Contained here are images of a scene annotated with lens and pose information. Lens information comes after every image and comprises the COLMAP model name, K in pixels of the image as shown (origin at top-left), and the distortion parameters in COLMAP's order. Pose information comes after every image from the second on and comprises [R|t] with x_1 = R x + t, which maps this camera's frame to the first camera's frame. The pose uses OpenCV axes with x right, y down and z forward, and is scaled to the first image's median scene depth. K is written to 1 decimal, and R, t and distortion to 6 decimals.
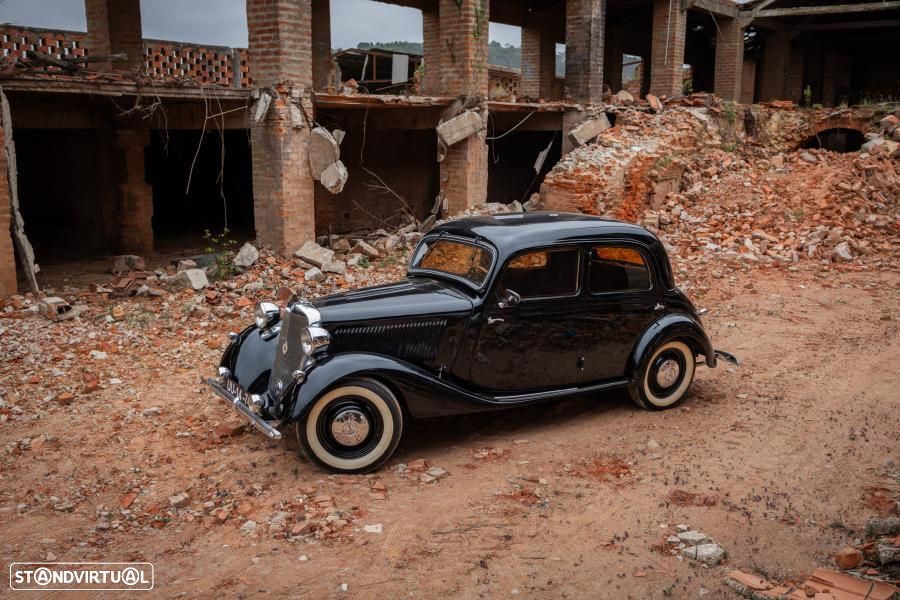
lens RADIAL K [[902.6, 0, 450.0], [0, 902.6, 300.0], [0, 0, 1]] dist [0.009276, 0.005242]
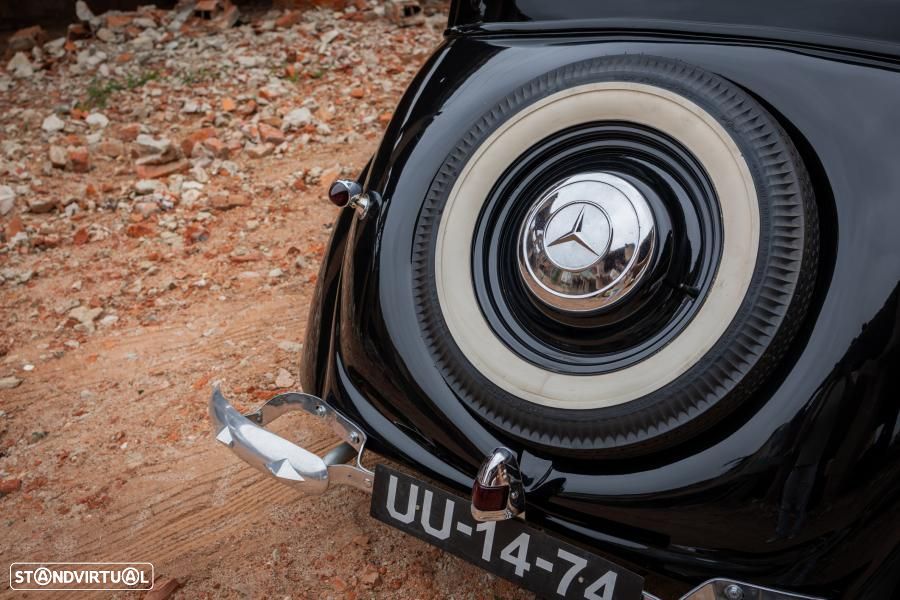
lens RADIAL K [[902.6, 0, 450.0], [0, 902.6, 300.0], [0, 0, 1]] dist [0.009276, 0.005242]
pose [[0.915151, 0.144144, -0.376459, -0.090095], [-0.046049, 0.965151, 0.257610, 0.055500], [0.400473, -0.218416, 0.889896, 0.331480]]
